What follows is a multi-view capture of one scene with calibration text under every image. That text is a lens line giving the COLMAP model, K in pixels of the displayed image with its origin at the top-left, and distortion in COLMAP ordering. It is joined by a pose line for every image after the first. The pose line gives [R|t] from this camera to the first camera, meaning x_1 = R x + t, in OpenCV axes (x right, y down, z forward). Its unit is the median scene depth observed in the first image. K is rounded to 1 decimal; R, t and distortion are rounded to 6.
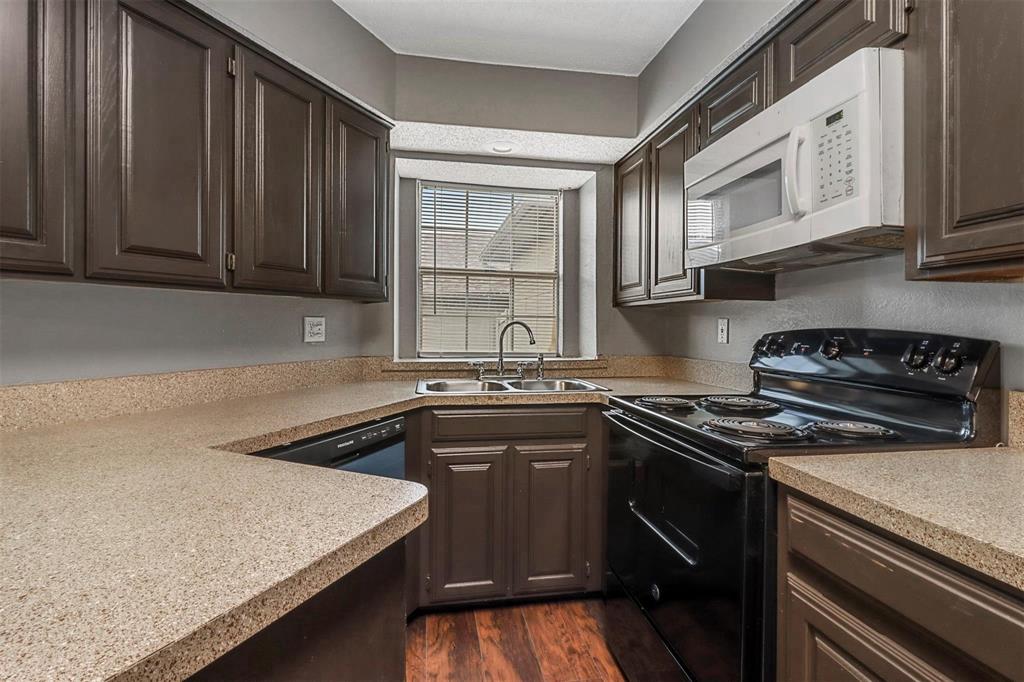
lens RADIAL K [[474.3, 0, 511.7], [0, 474.3, 322.8], [0, 0, 1]] dist [0.003706, 0.000373]
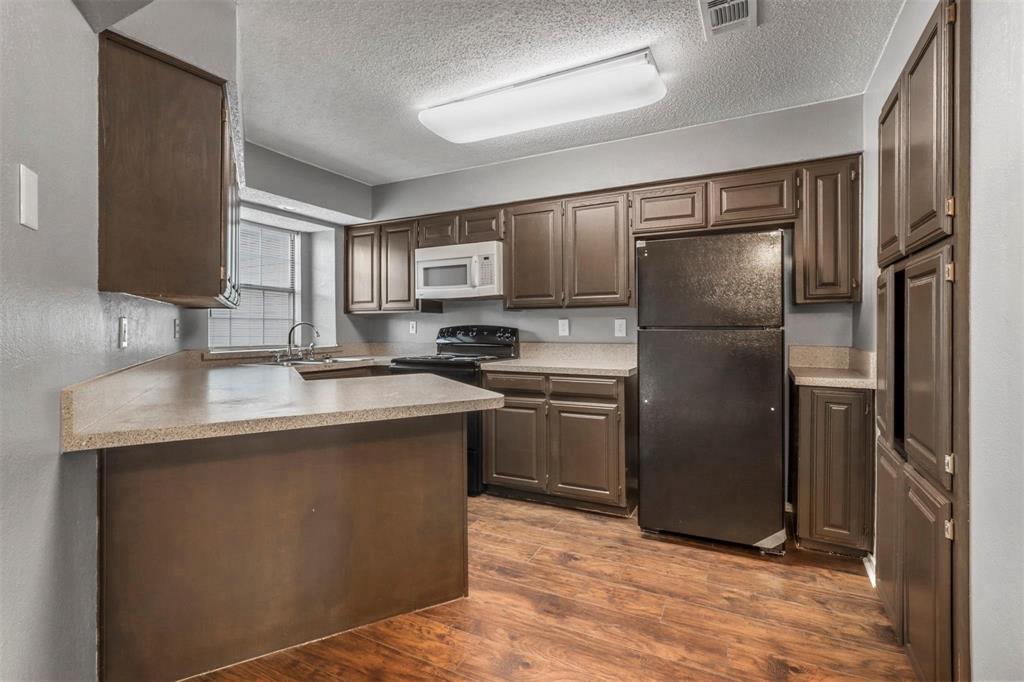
lens RADIAL K [[474.3, 0, 511.7], [0, 474.3, 322.8], [0, 0, 1]] dist [0.003706, 0.000373]
pose [[0.610386, -0.004244, 0.792093, -1.011168], [0.002690, 0.999991, 0.003285, -0.008051], [-0.792100, 0.000126, 0.610392, -0.619960]]
